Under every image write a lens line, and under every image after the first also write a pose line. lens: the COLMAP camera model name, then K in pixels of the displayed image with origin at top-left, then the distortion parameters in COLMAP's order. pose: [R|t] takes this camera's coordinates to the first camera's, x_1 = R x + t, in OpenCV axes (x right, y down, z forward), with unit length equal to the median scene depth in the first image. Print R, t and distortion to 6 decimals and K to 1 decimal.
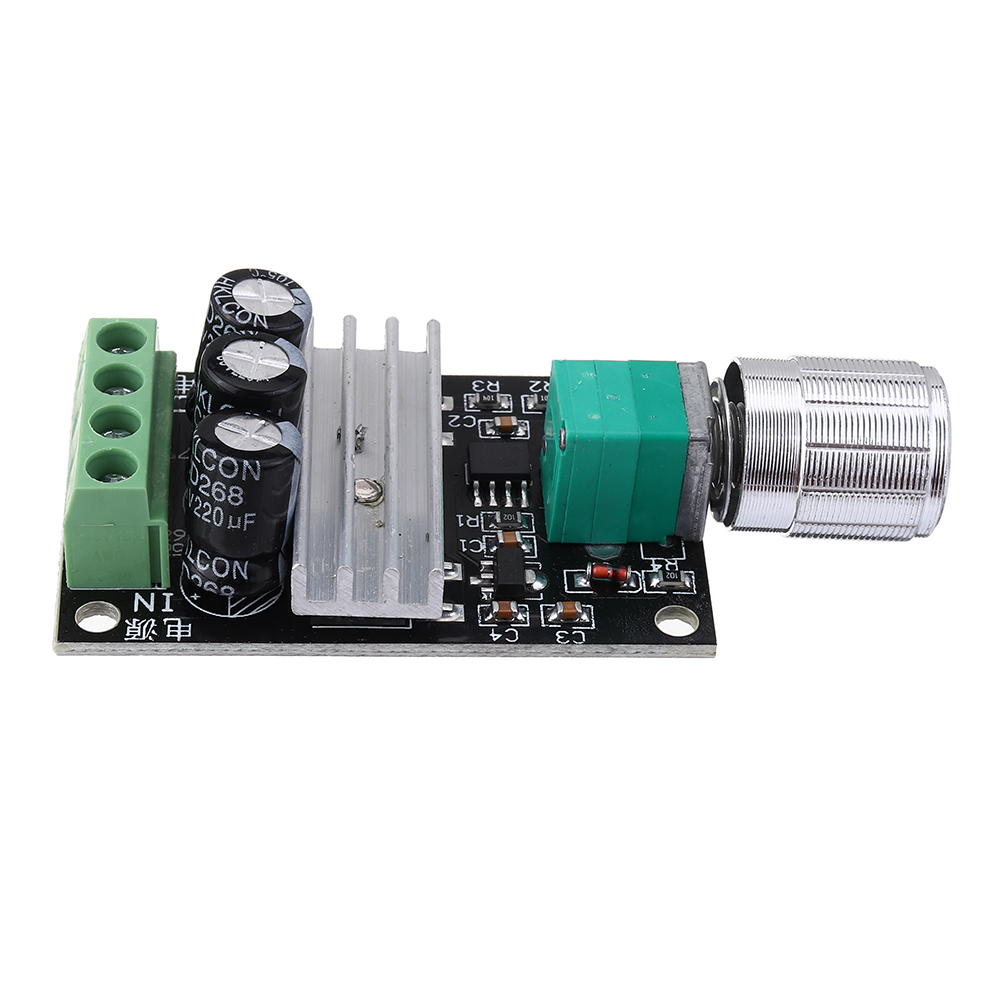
lens RADIAL K [[3213.8, 0, 499.9], [0, 3213.8, 499.3], [0, 0, 1]] dist [-0.027960, 0.000000]
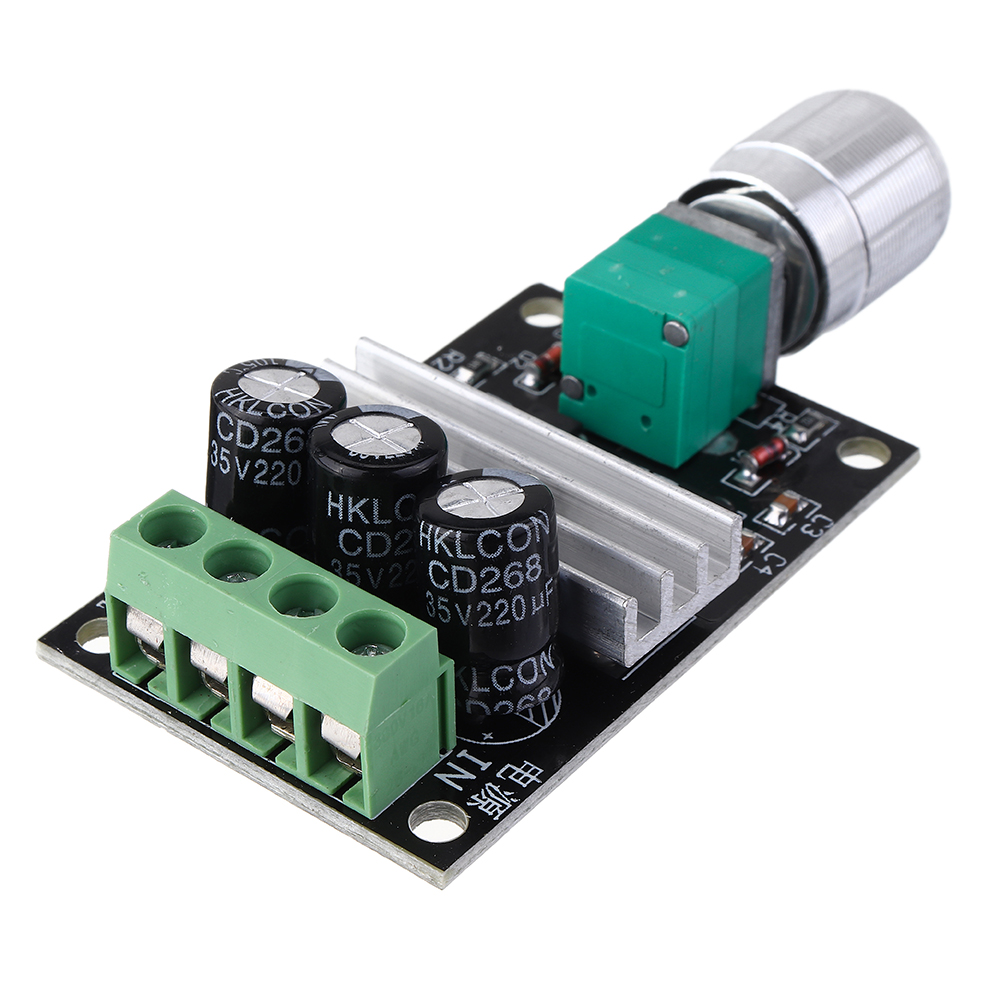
lens RADIAL K [[3213.8, 0, 497.5], [0, 3213.8, 499.0], [0, 0, 1]] dist [-0.027960, 0.000000]
pose [[0.653926, -0.507079, 0.561473, -0.493601], [0.530387, 0.836492, 0.137733, -0.120902], [-0.539509, 0.207731, 0.815952, 0.363179]]
